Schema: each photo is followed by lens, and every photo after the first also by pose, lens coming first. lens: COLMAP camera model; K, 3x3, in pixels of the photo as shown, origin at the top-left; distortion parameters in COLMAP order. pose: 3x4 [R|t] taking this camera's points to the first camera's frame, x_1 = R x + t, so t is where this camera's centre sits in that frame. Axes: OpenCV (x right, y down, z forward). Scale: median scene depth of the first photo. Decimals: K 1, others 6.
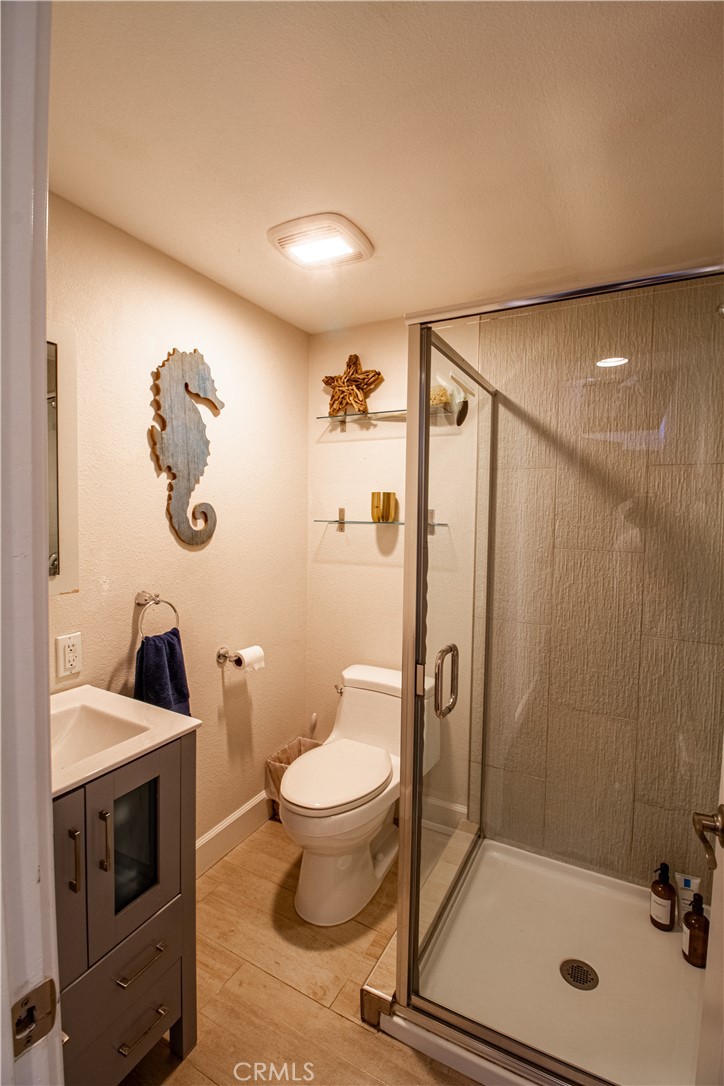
lens RADIAL K [[503.9, 0, 358.7], [0, 503.9, 533.5], [0, 0, 1]] dist [-0.003772, -0.010395]
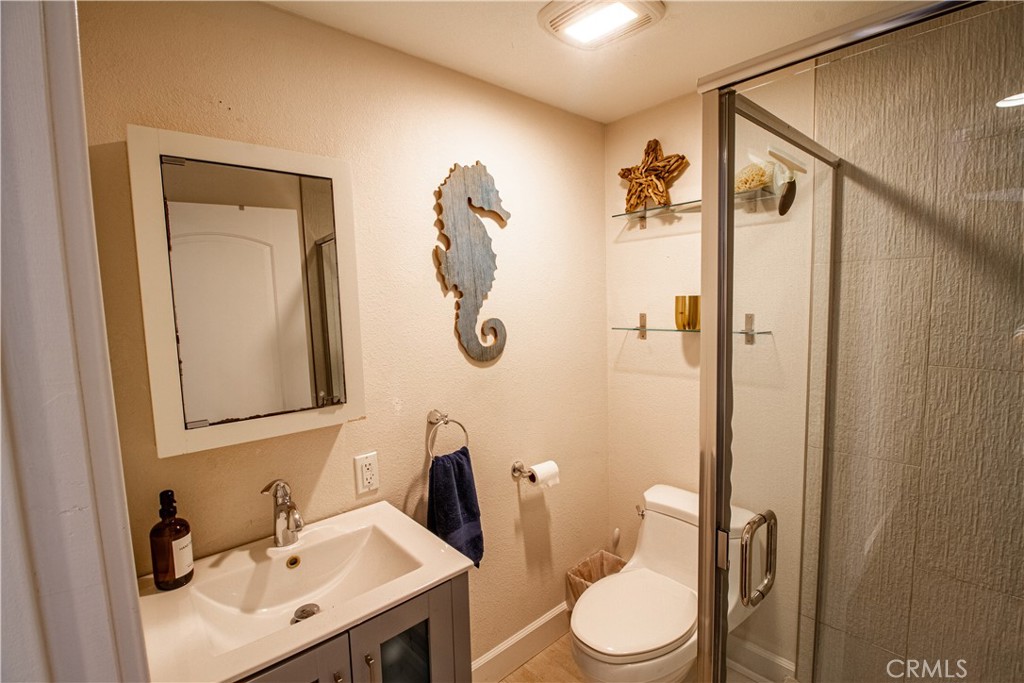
lens RADIAL K [[475.1, 0, 512.6], [0, 475.1, 350.7], [0, 0, 1]] dist [-0.003772, -0.010395]
pose [[0.941333, -0.010046, -0.337328, 0.041932], [0.031078, 0.997890, 0.057005, -0.048881], [0.336044, -0.064144, 0.939659, 0.132873]]
